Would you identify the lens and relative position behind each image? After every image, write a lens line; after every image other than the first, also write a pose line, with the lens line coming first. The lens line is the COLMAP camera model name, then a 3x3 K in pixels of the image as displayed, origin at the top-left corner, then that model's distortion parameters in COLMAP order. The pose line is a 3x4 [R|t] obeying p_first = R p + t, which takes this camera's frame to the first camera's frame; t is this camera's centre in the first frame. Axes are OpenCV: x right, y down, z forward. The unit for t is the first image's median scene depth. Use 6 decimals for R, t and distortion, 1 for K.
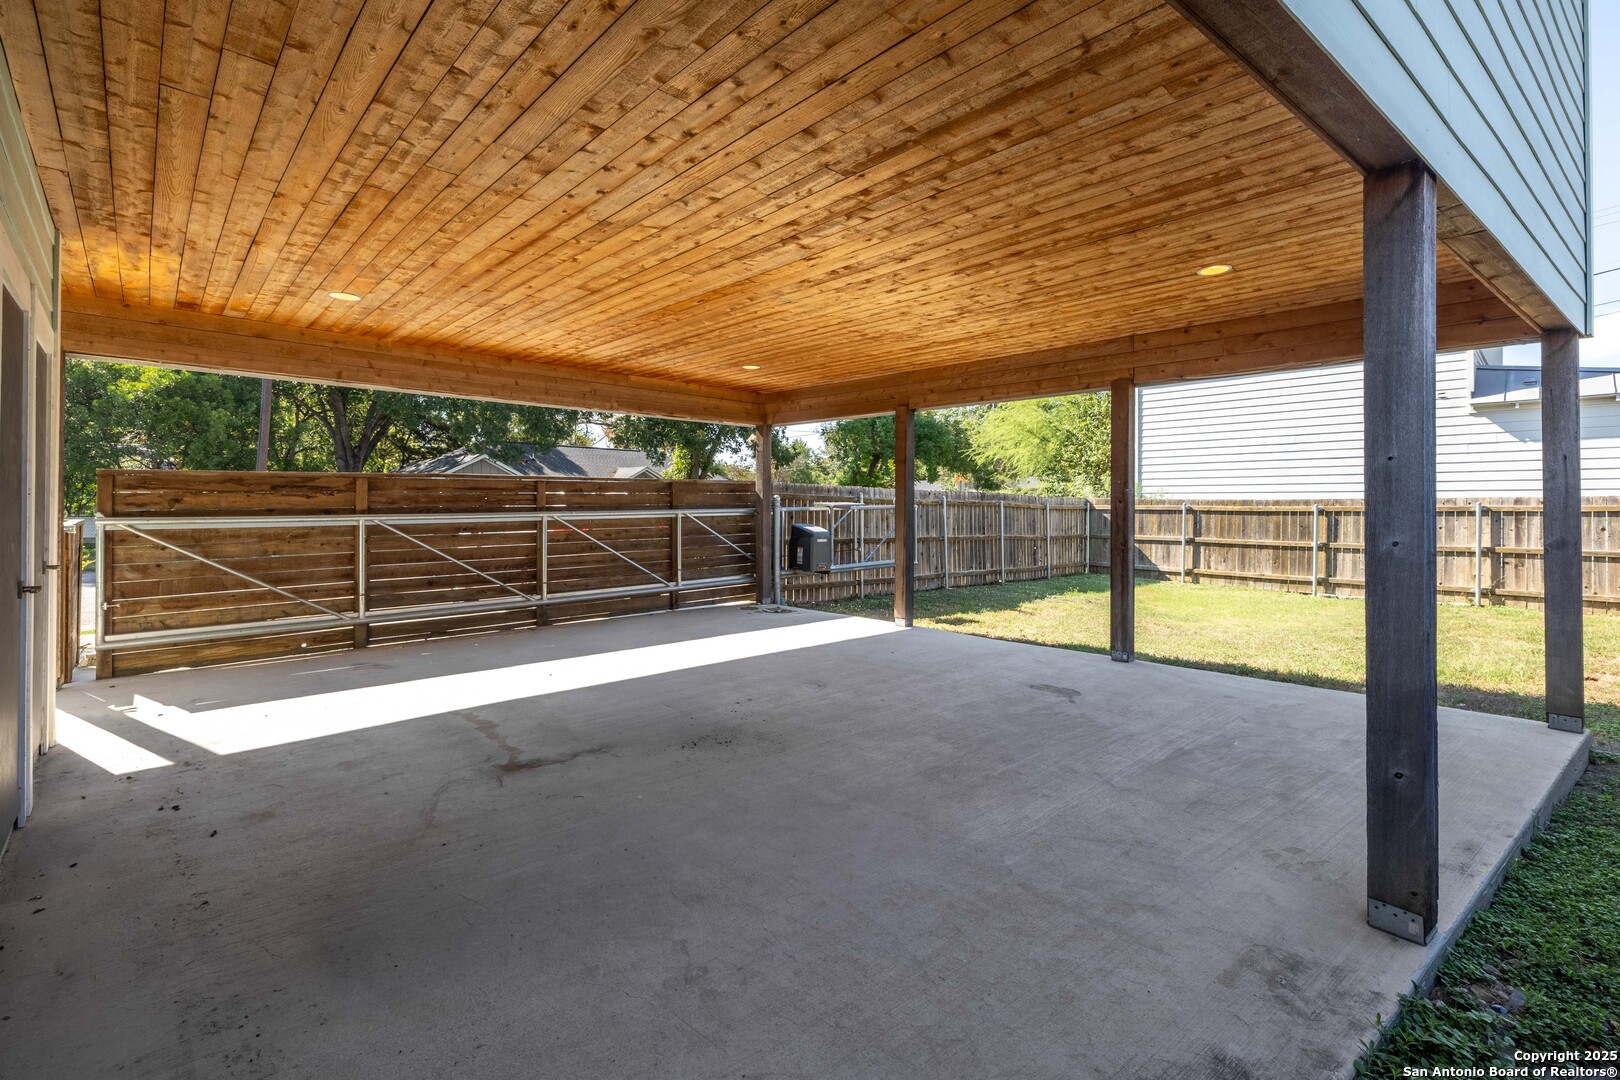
lens RADIAL K [[692.9, 0, 820.3], [0, 692.9, 504.9], [0, 0, 1]] dist [0.000244, -0.000474]
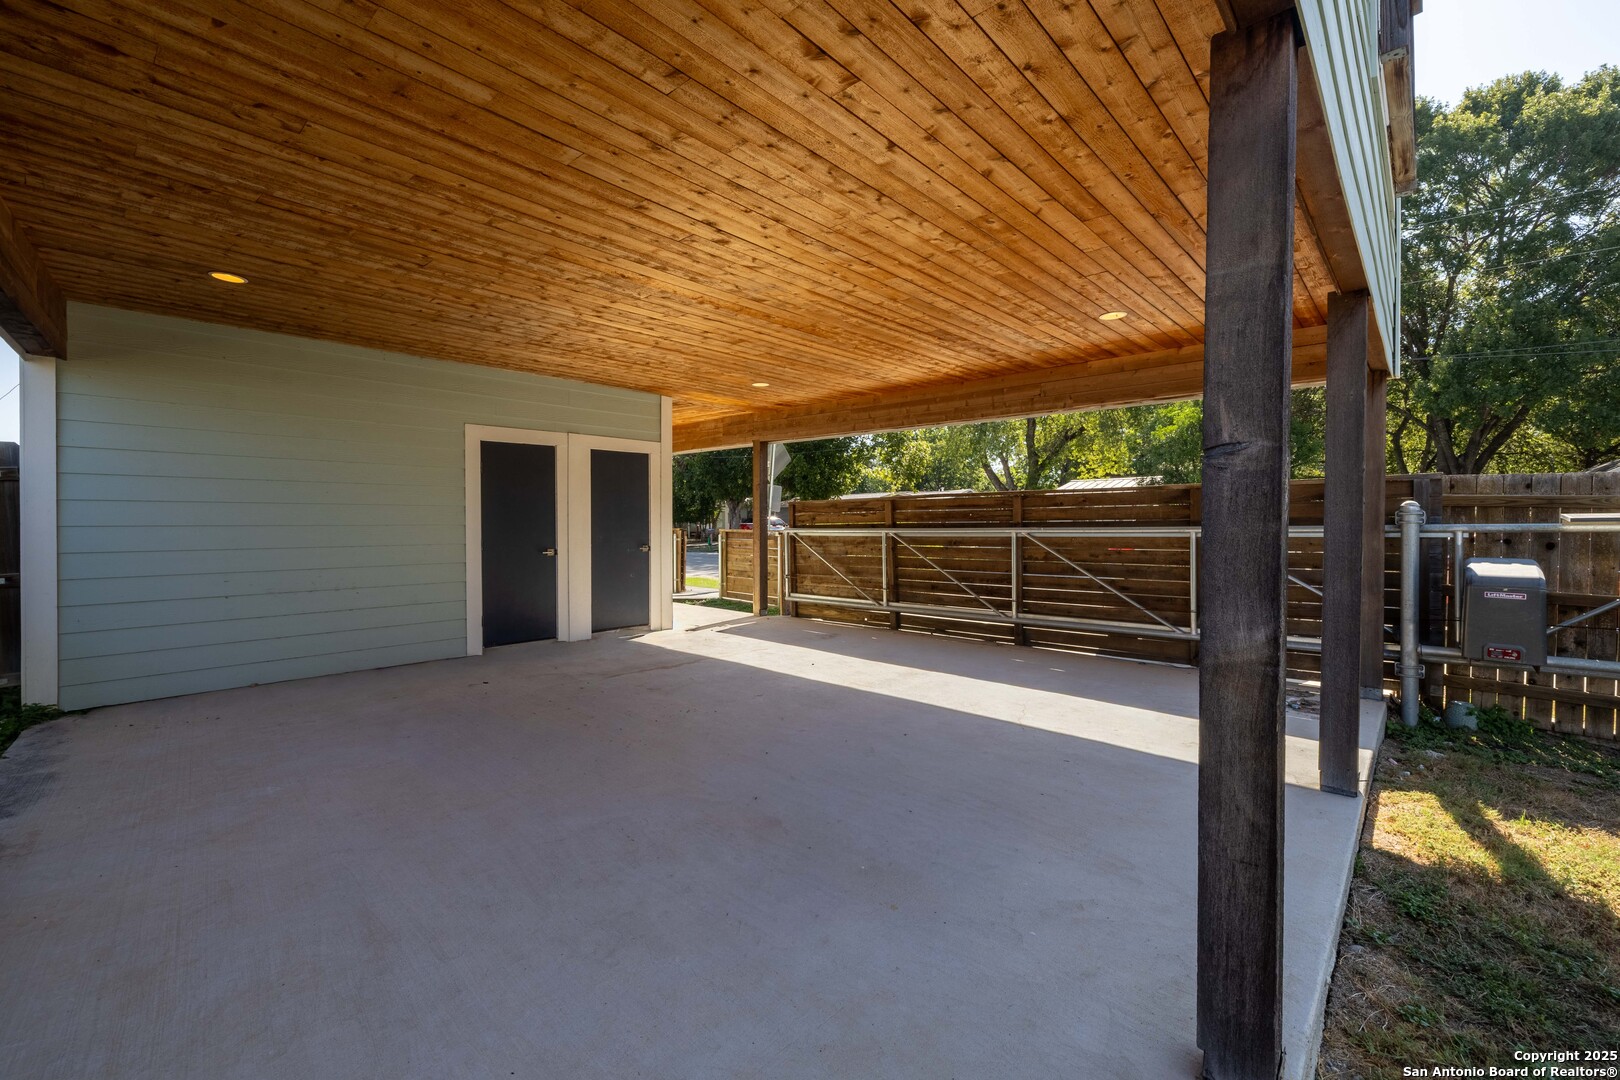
lens RADIAL K [[692.9, 0, 810.8], [0, 692.9, 529.8], [0, 0, 1]] dist [0.000244, -0.000474]
pose [[0.065306, 0.008170, -0.997832, 0.661003], [-0.001000, 0.999967, 0.008122, 0.006569], [0.997865, 0.000467, 0.065312, 0.780092]]
